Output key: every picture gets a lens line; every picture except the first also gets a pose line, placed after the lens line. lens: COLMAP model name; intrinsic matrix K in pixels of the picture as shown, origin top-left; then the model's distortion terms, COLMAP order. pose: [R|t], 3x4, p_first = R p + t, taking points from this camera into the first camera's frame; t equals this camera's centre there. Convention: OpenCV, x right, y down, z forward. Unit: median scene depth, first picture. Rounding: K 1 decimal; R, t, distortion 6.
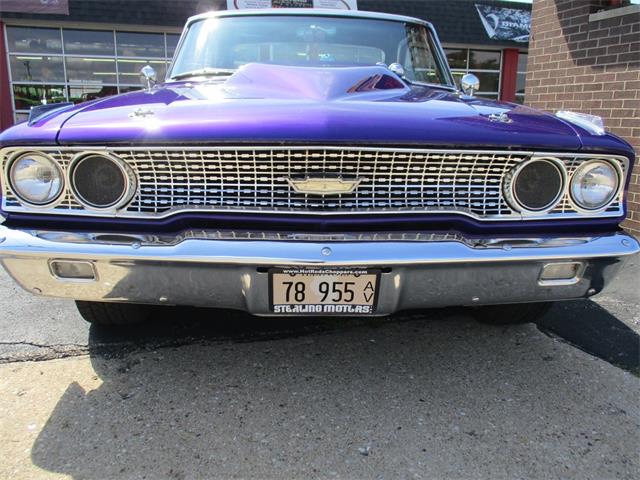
lens RADIAL K [[540.4, 0, 324.2], [0, 540.4, 239.5], [0, 0, 1]] dist [-0.016497, 0.001222]
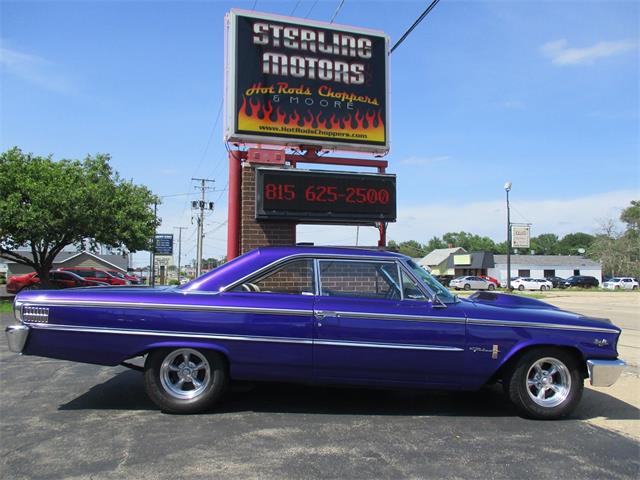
lens RADIAL K [[540.4, 0, 324.2], [0, 540.4, 239.5], [0, 0, 1]] dist [-0.016497, 0.001222]
pose [[0.005815, 0.046989, 0.998878, -3.488458], [0.224694, 0.973291, -0.047094, -0.866162], [-0.974412, 0.224716, -0.004898, 2.384712]]
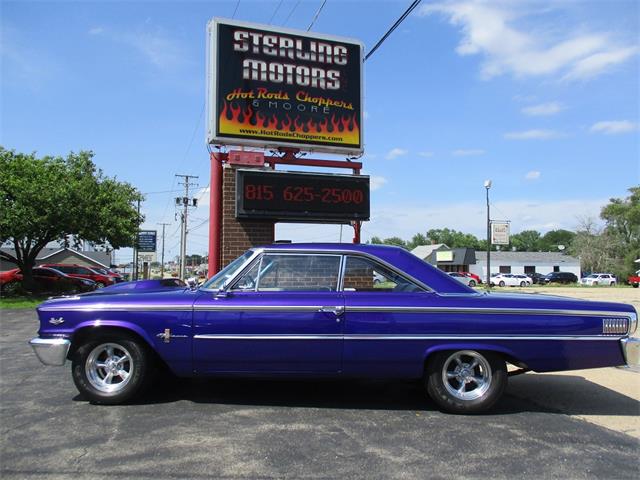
lens RADIAL K [[541.2, 0, 323.8], [0, 541.2, 239.3], [0, 0, 1]] dist [-0.017434, 0.007401]
pose [[-0.021686, 0.040652, 0.998938, -3.765980], [0.224805, 0.973784, -0.034748, -0.849768], [-0.974162, 0.223812, -0.030257, 2.312538]]
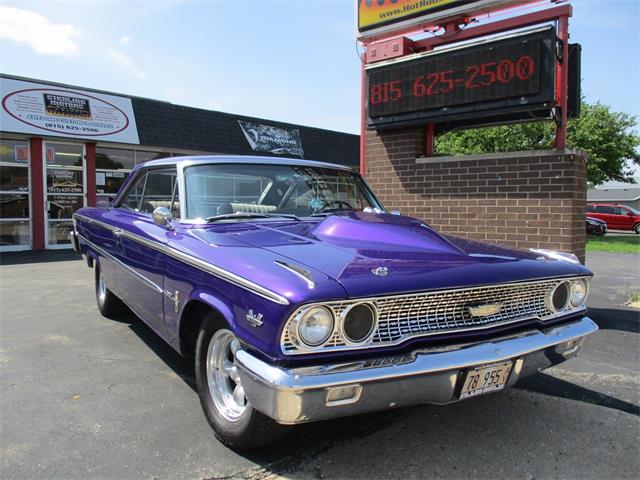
lens RADIAL K [[541.2, 0, 323.8], [0, 541.2, 239.3], [0, 0, 1]] dist [-0.017434, 0.007401]
pose [[0.870109, -0.037020, 0.491467, -1.085169], [0.118721, 0.983556, -0.136101, -0.131616], [-0.478347, 0.176770, 0.860196, -0.153065]]
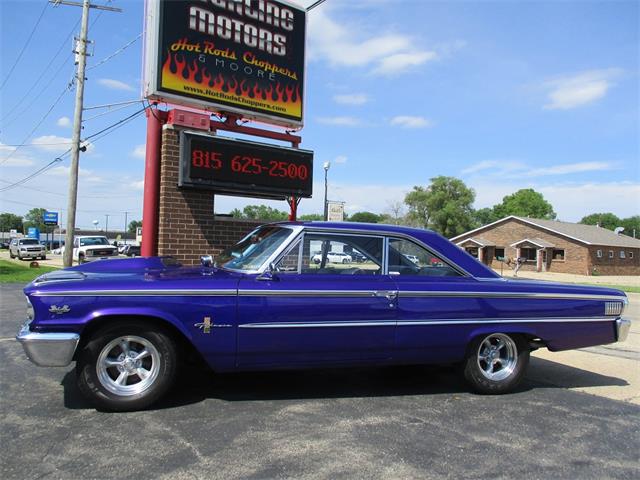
lens RADIAL K [[541.2, 0, 323.8], [0, 541.2, 239.3], [0, 0, 1]] dist [-0.017434, 0.007401]
pose [[-0.359529, -0.011426, 0.933064, -3.314835], [0.176519, 0.981038, 0.080030, -1.116314], [-0.916286, 0.193477, -0.350695, 3.434730]]
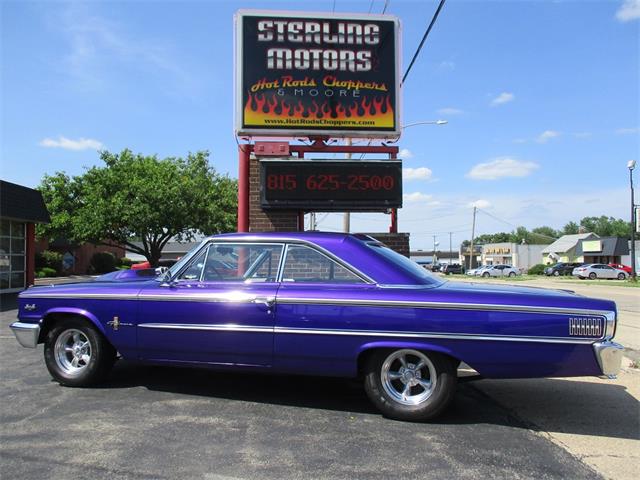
lens RADIAL K [[540.4, 0, 324.2], [0, 540.4, 239.5], [0, 0, 1]] dist [-0.016497, 0.001222]
pose [[0.239902, 0.024005, 0.970500, -3.473443], [0.224185, 0.971303, -0.079442, -0.595758], [-0.944557, 0.236630, 0.227636, 1.296394]]
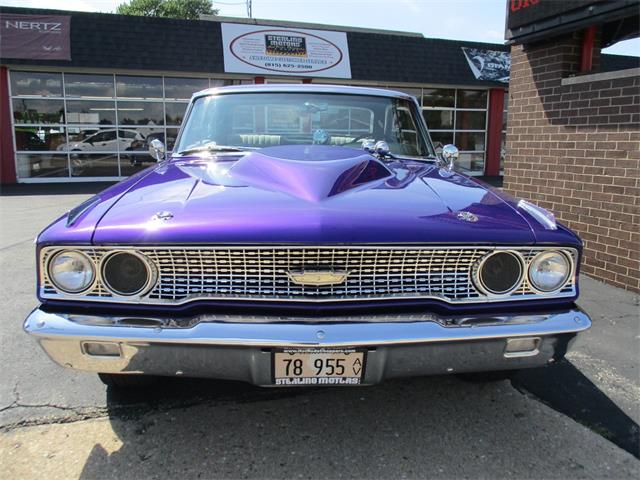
lens RADIAL K [[540.4, 0, 324.2], [0, 540.4, 239.5], [0, 0, 1]] dist [-0.016497, 0.001222]
pose [[0.999912, -0.005410, 0.012115, -0.001064], [0.006020, 0.998685, -0.050906, -0.112733], [-0.011824, 0.050974, 0.998630, -0.166680]]
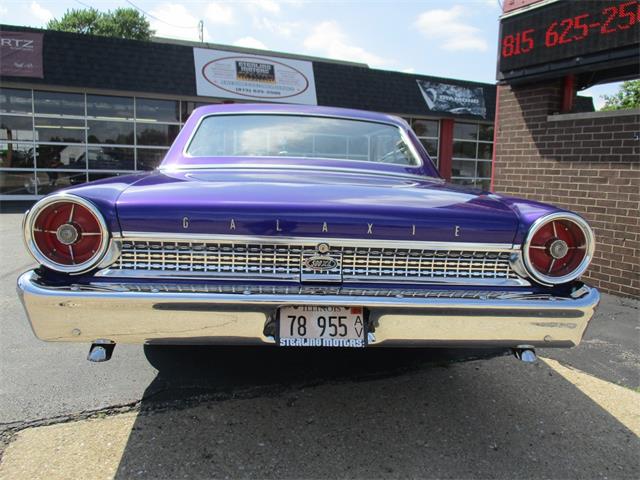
lens RADIAL K [[540.4, 0, 324.2], [0, 540.4, 239.5], [0, 0, 1]] dist [-0.016497, 0.001222]
pose [[0.990420, -0.001335, 0.138084, -0.546220], [0.014179, 0.995651, -0.092075, -0.045470], [-0.137360, 0.093151, 0.986131, -0.419655]]
